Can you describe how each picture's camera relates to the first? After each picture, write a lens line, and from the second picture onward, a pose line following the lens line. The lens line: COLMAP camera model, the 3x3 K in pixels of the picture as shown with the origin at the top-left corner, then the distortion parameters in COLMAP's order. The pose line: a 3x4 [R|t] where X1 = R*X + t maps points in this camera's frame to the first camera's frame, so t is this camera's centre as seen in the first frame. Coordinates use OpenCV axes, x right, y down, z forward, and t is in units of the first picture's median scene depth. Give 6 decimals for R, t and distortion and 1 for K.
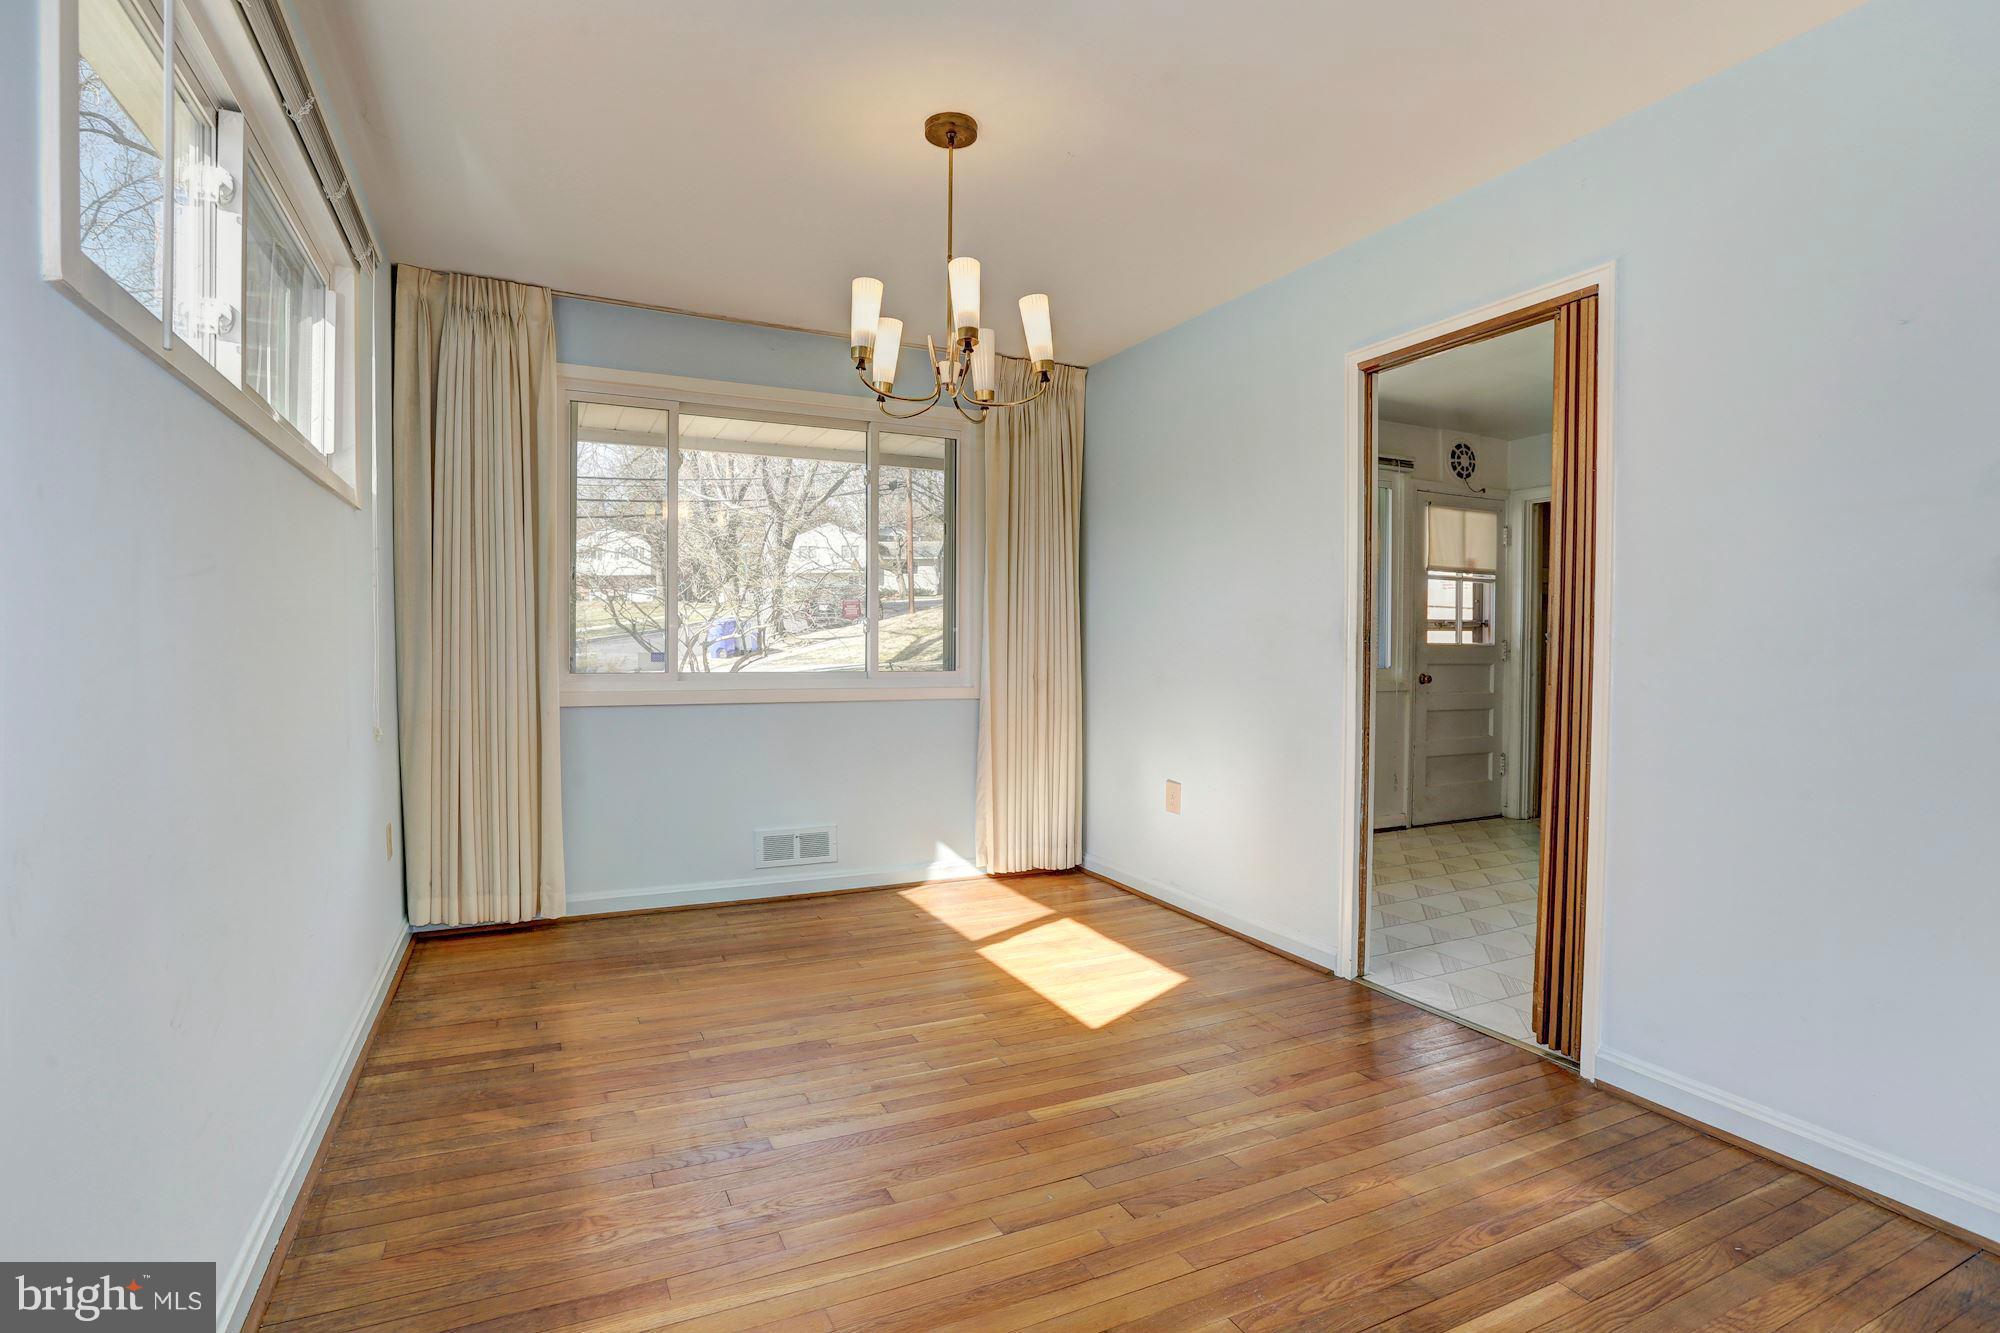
lens RADIAL K [[939.0, 0, 960.3], [0, 939.0, 666.5], [0, 0, 1]] dist [-0.052306, 0.009062]
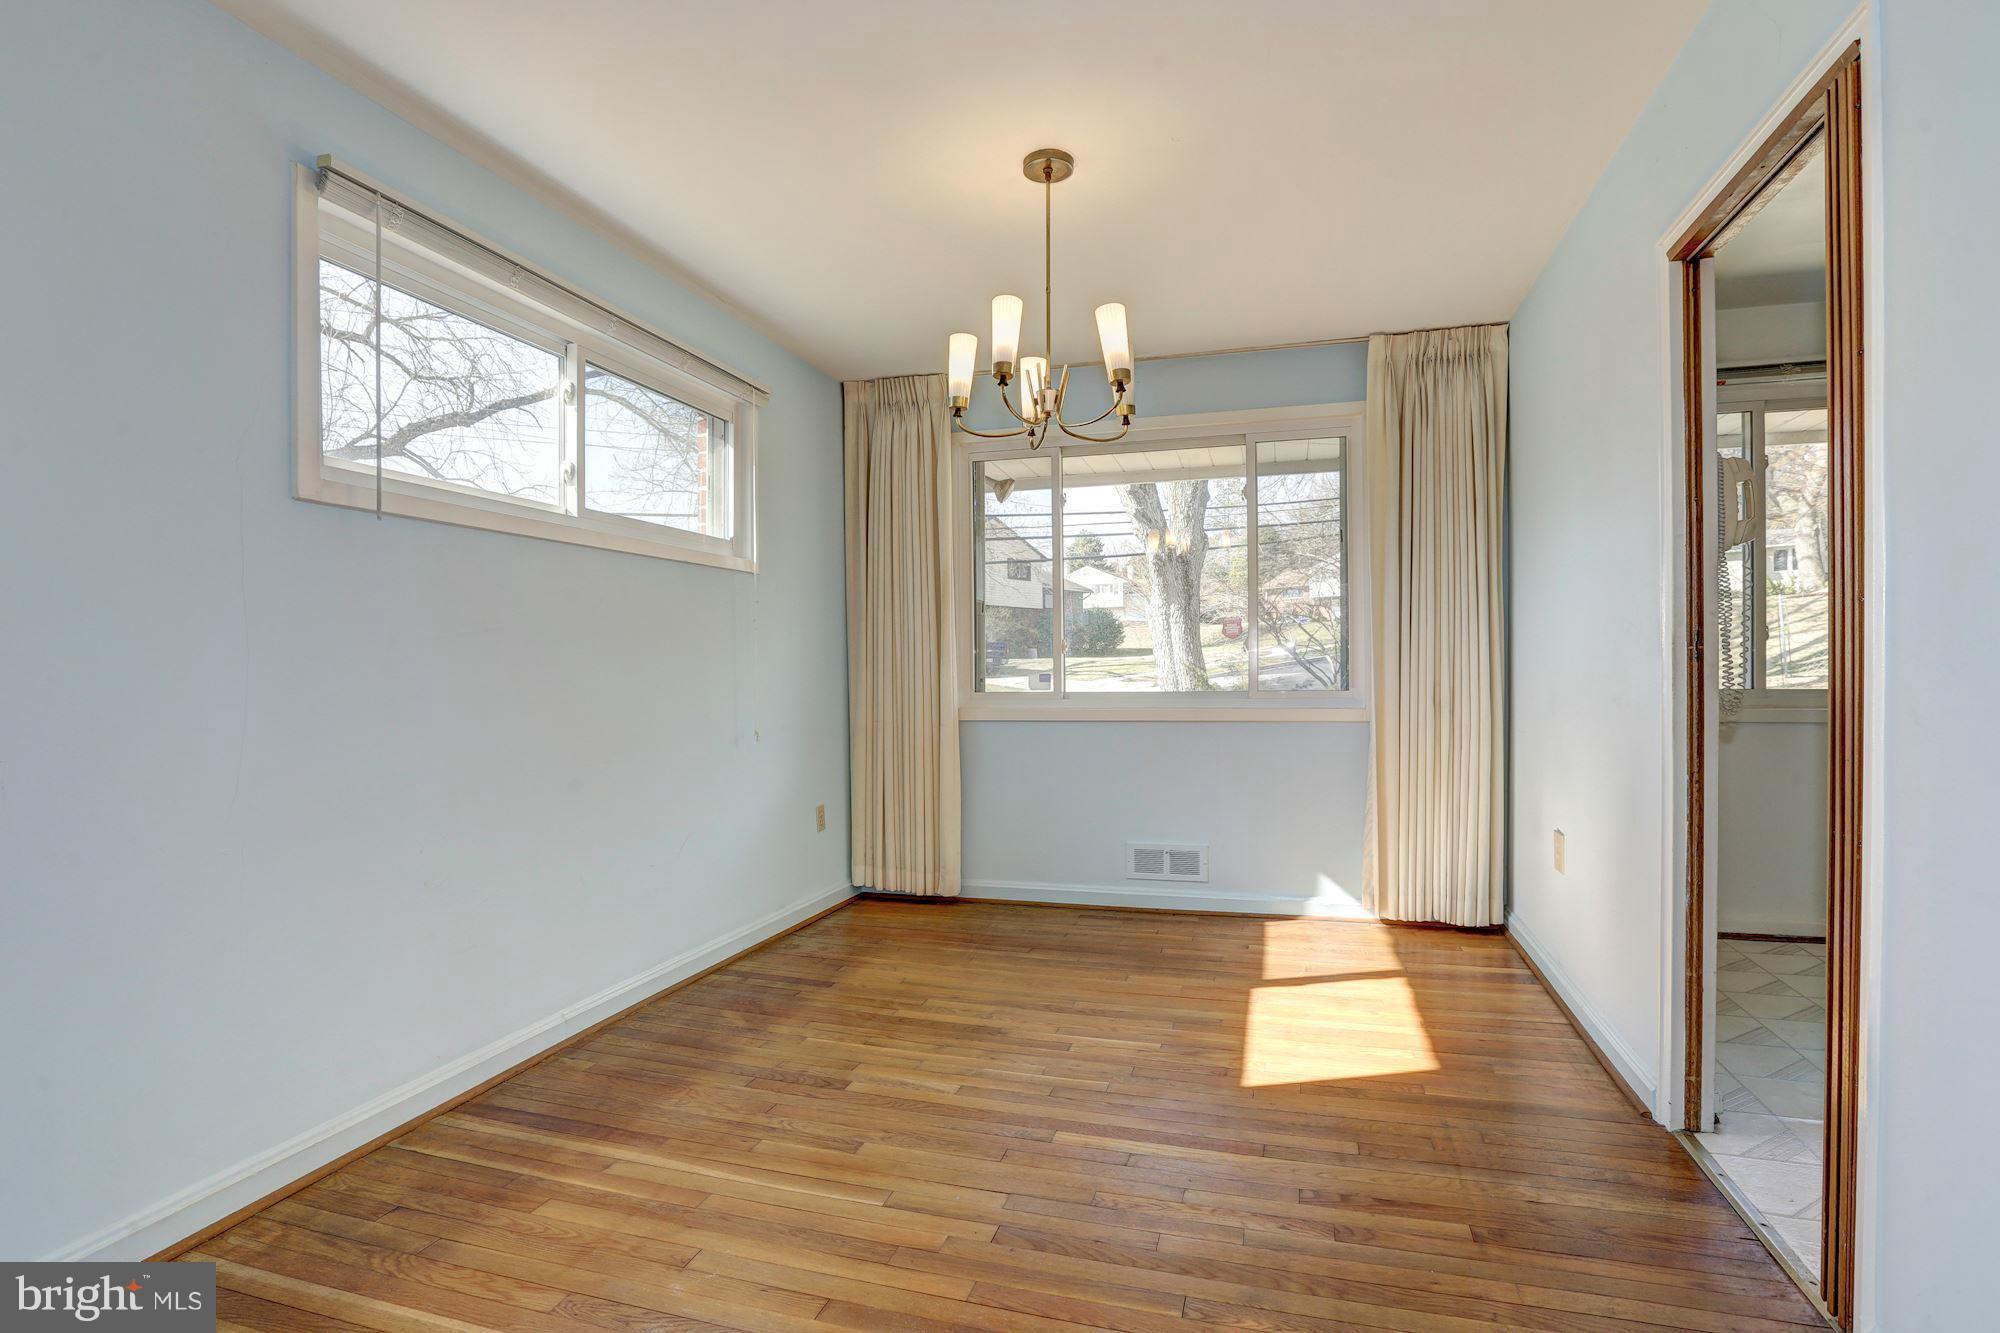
lens RADIAL K [[939.0, 0, 1002.4], [0, 939.0, 665.9], [0, 0, 1]] dist [-0.052306, 0.009062]
pose [[0.752662, -0.019863, -0.658107, 0.441941], [0.003938, 0.999663, -0.025668, 0.004950], [0.658395, 0.016727, 0.752487, 0.133704]]
